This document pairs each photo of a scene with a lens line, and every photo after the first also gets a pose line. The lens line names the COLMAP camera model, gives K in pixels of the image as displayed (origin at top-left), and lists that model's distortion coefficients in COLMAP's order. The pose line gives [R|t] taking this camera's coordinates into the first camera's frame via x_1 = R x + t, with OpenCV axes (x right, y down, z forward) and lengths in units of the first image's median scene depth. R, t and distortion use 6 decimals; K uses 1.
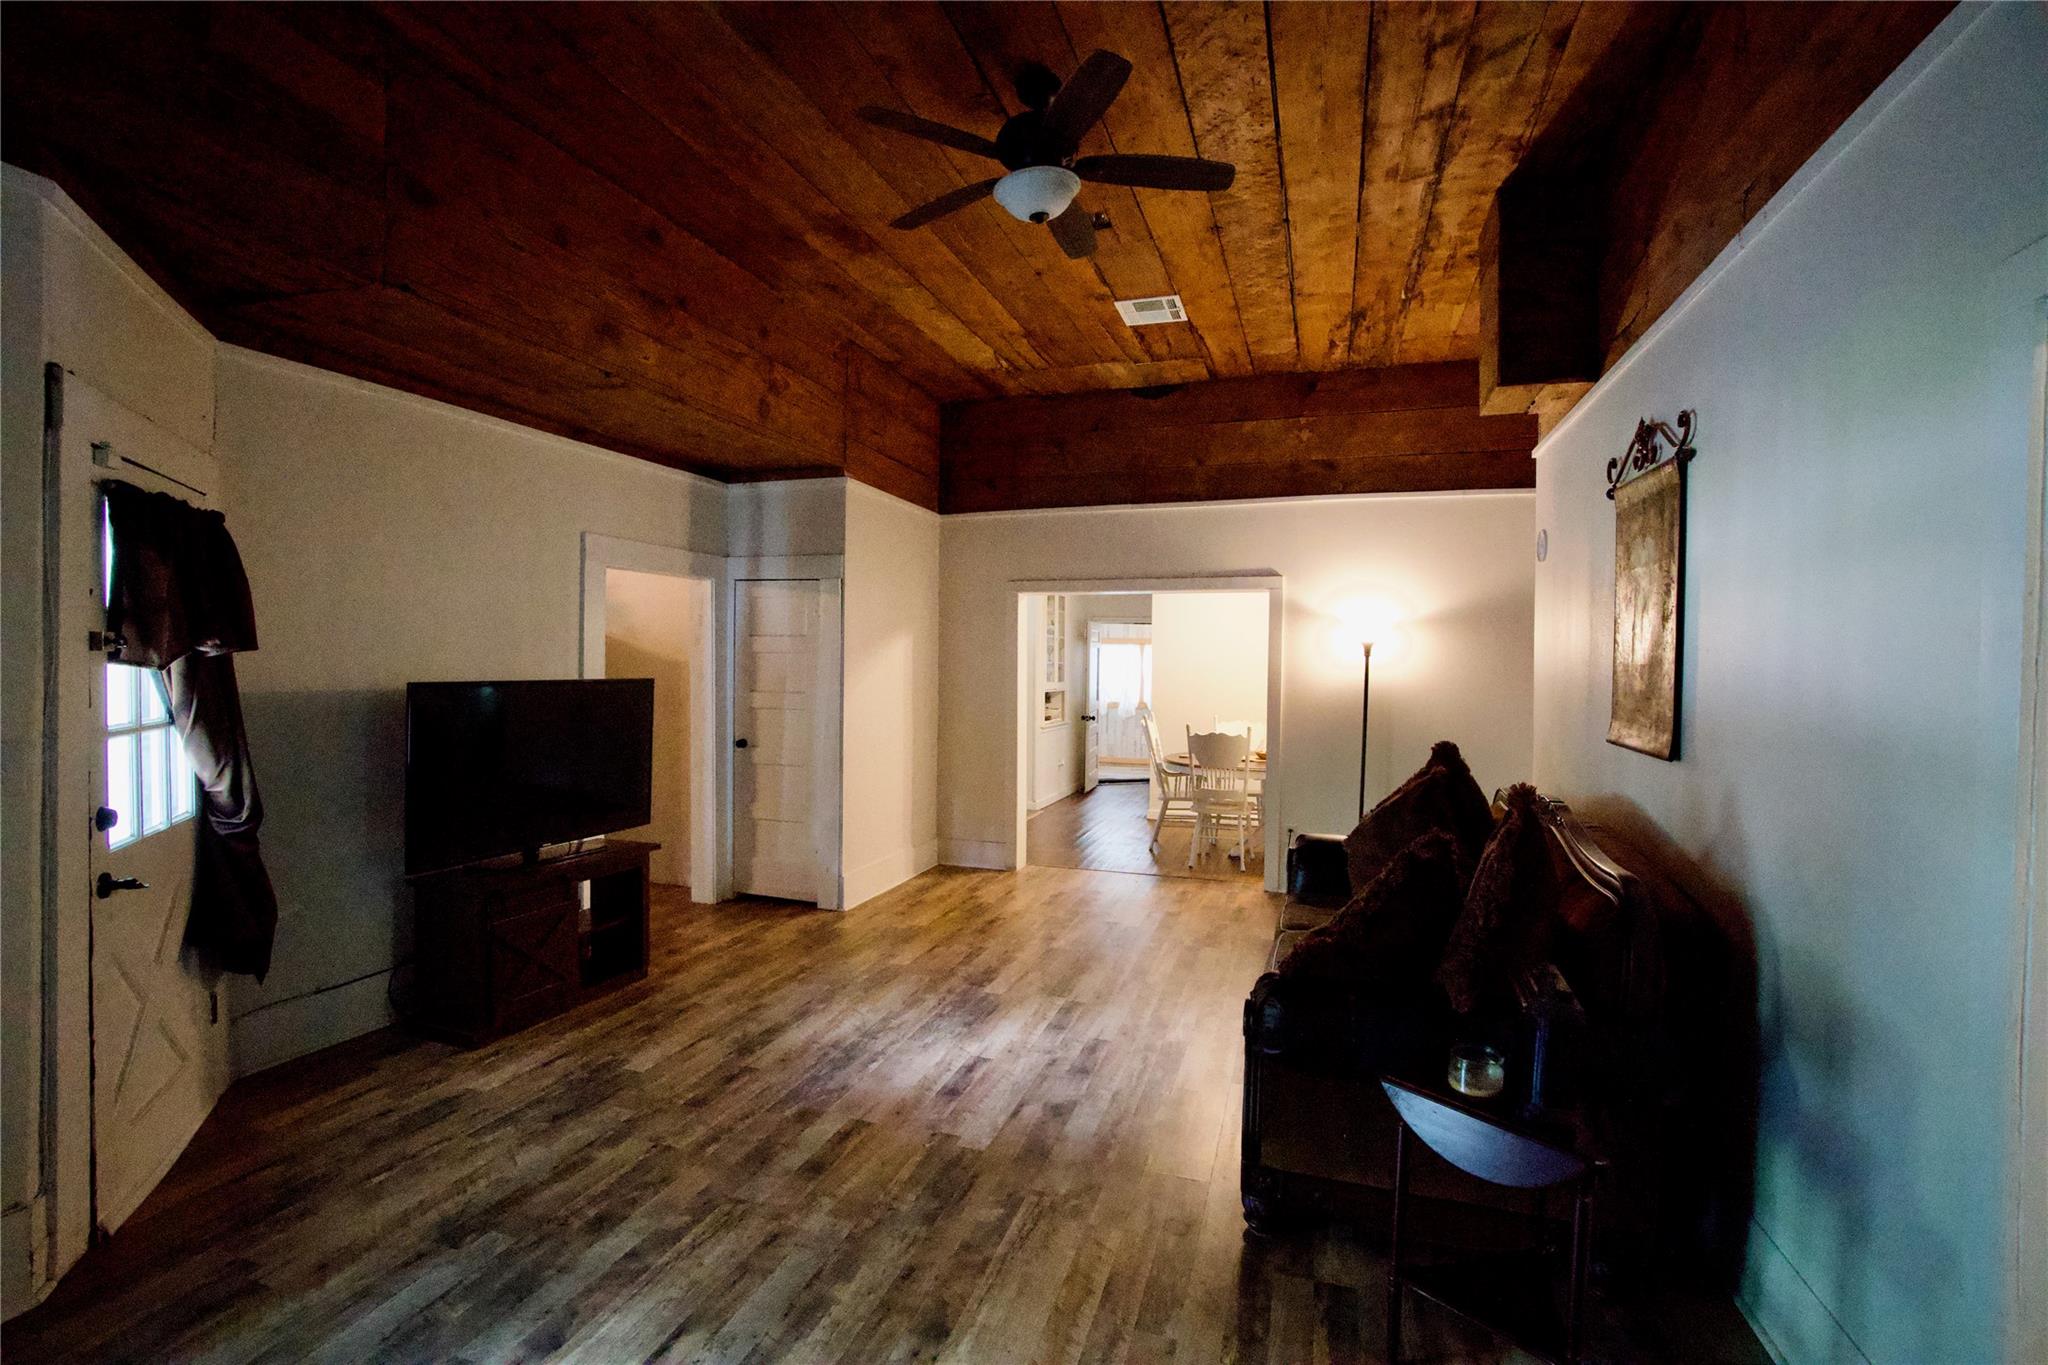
lens RADIAL K [[910.7, 0, 1018.6], [0, 910.7, 681.4], [0, 0, 1]] dist [-0.053438, 0.013680]
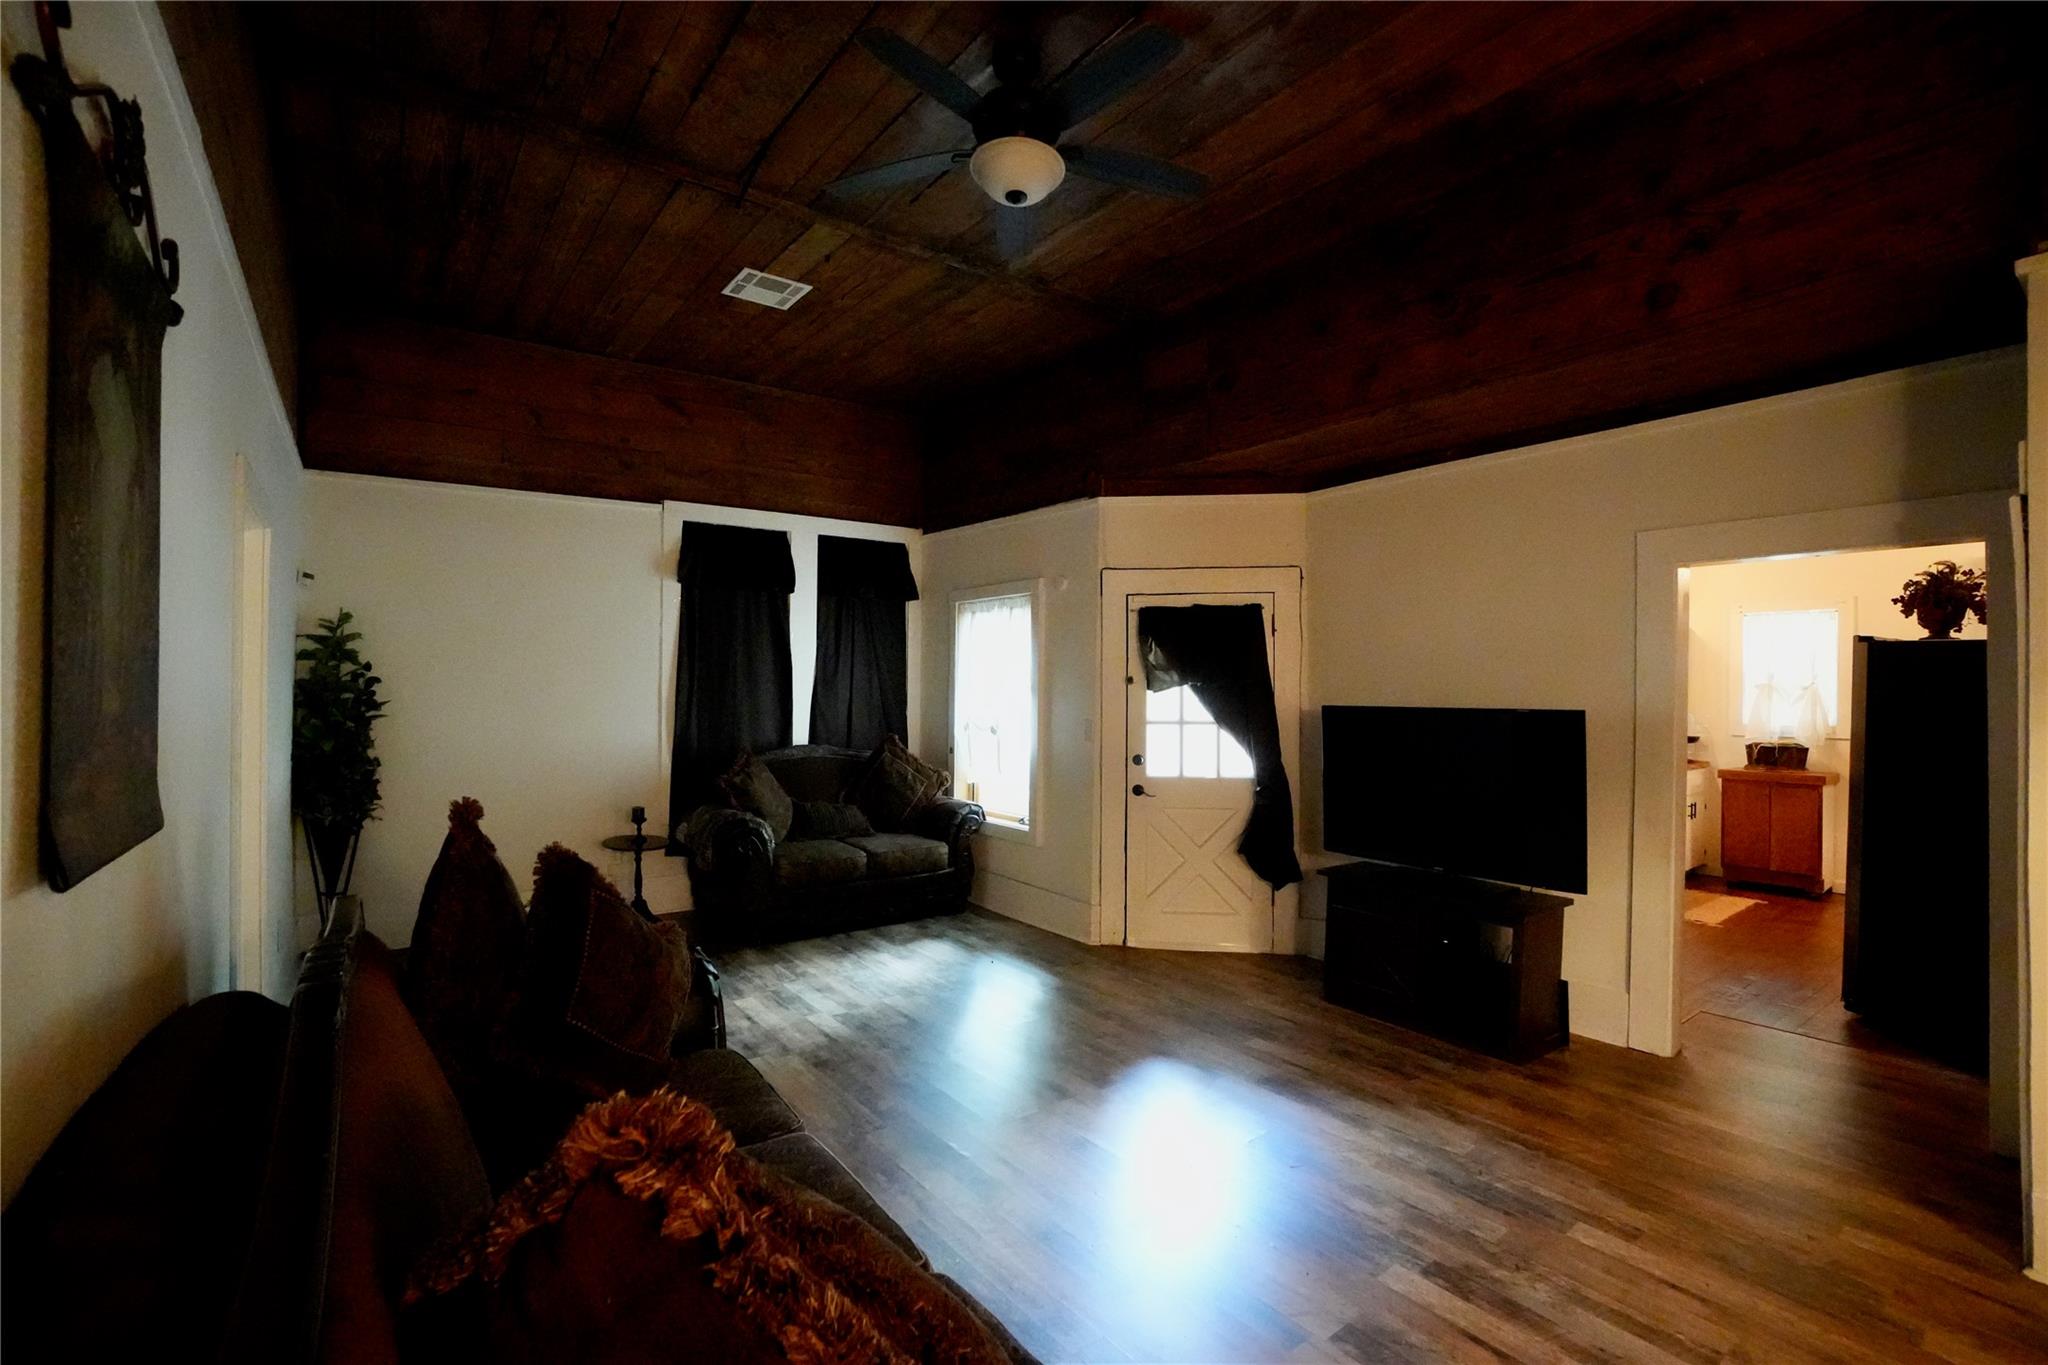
lens RADIAL K [[910.7, 0, 1020.1], [0, 910.7, 683.4], [0, 0, 1]] dist [-0.053438, 0.013680]
pose [[-0.570386, -0.016503, -0.821211, 0.826575], [-0.024795, 0.999688, -0.002868, -0.020103], [0.821002, 0.018726, -0.570618, 1.660124]]
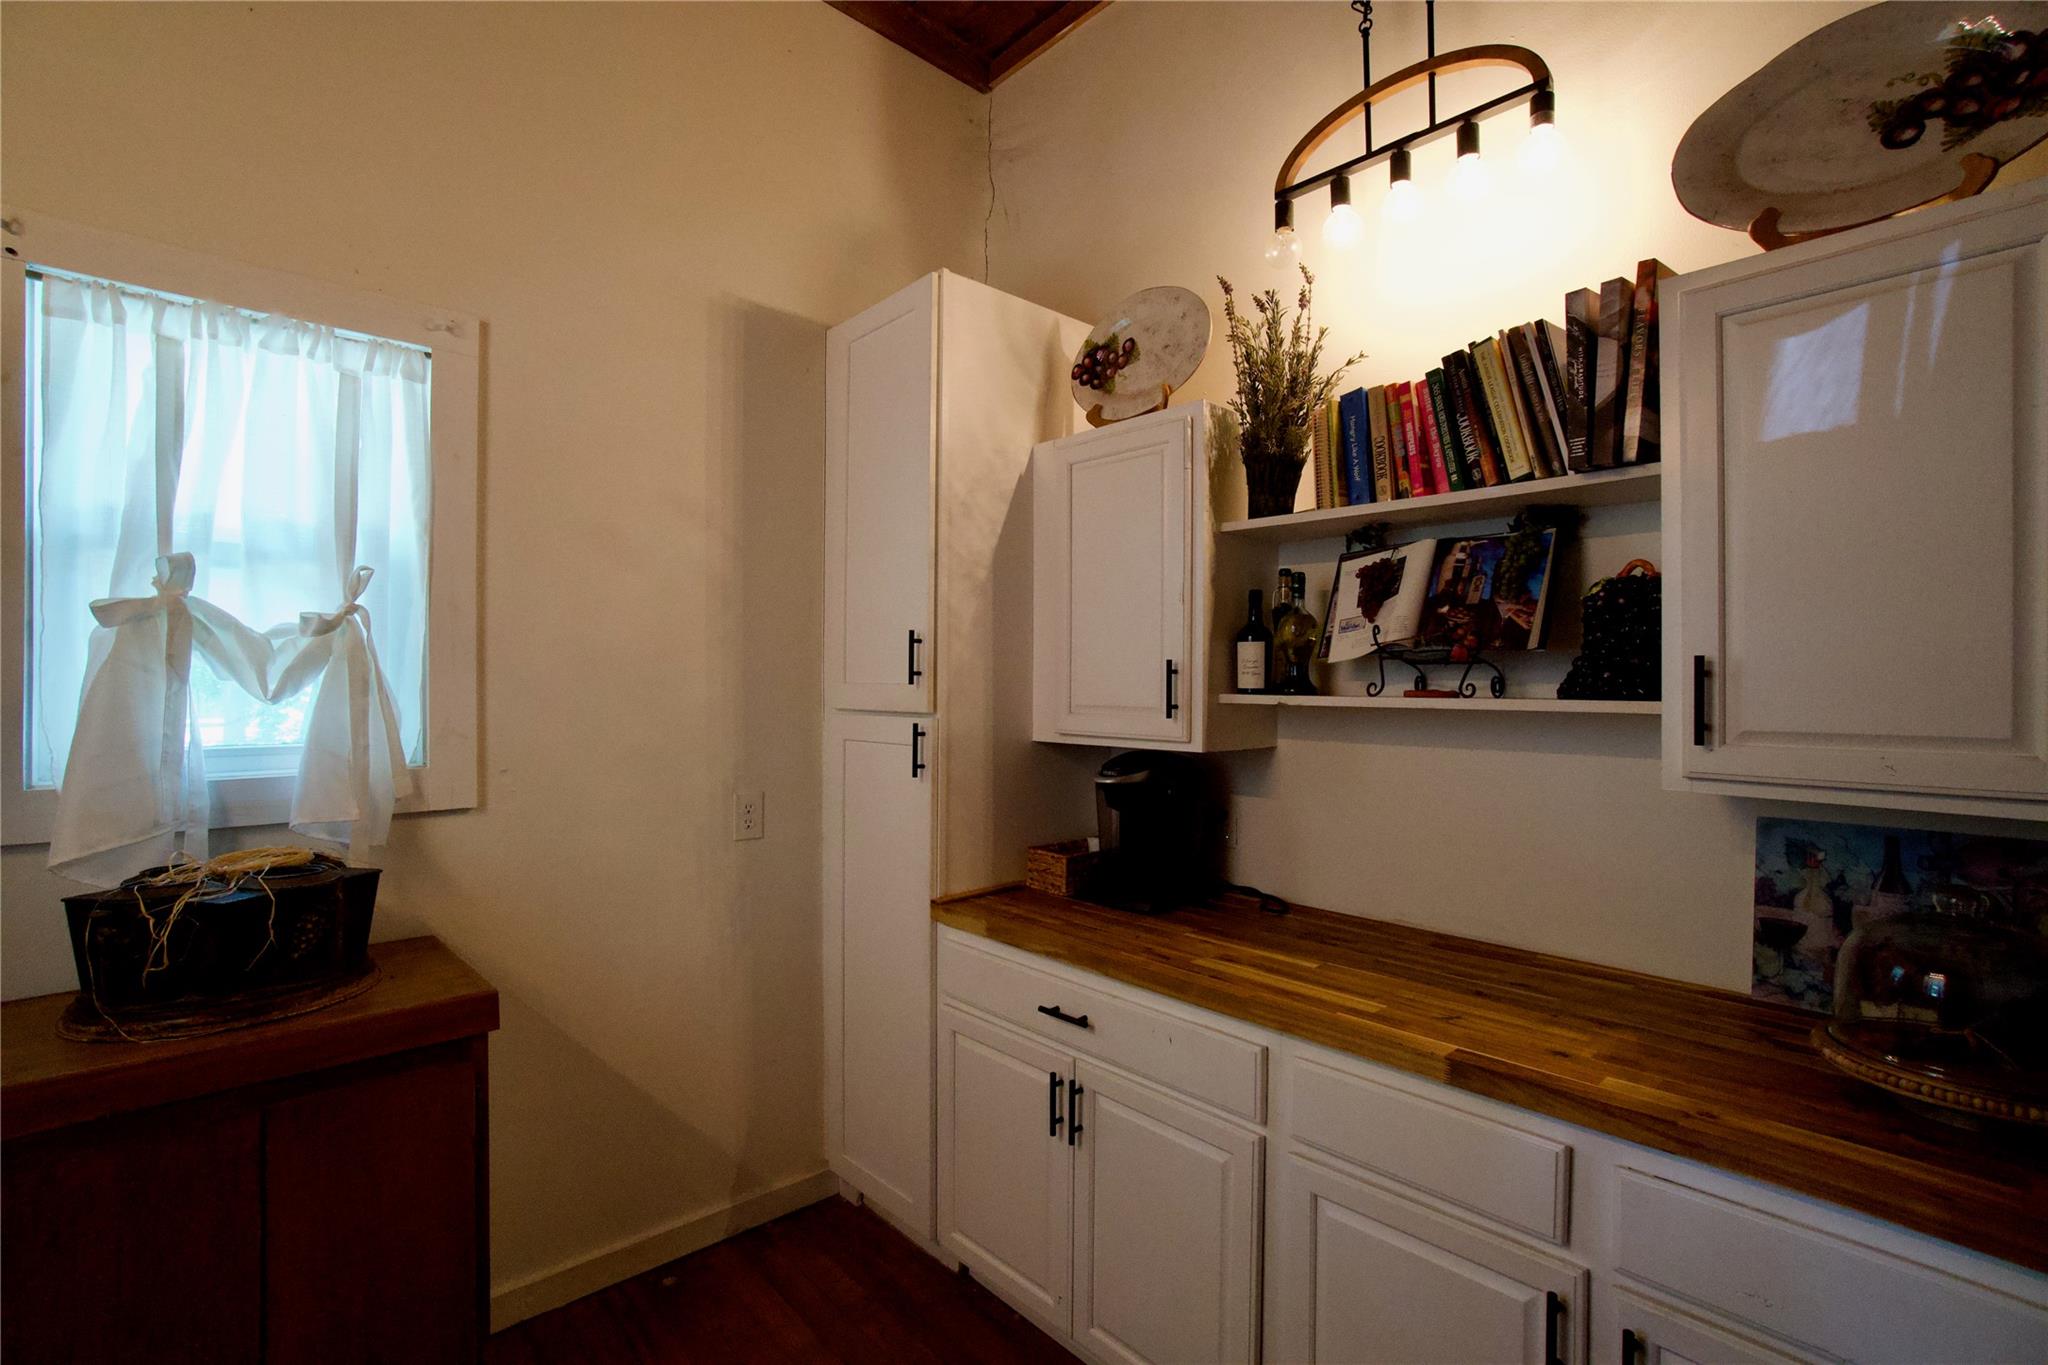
lens RADIAL K [[910.7, 0, 1031.4], [0, 910.7, 684.6], [0, 0, 1]] dist [-0.053438, 0.013680]
pose [[0.876223, -0.011404, -0.481771, -0.337356], [0.002018, 0.999798, -0.019997, -0.017200], [0.481902, 0.016550, 0.876069, 1.704517]]
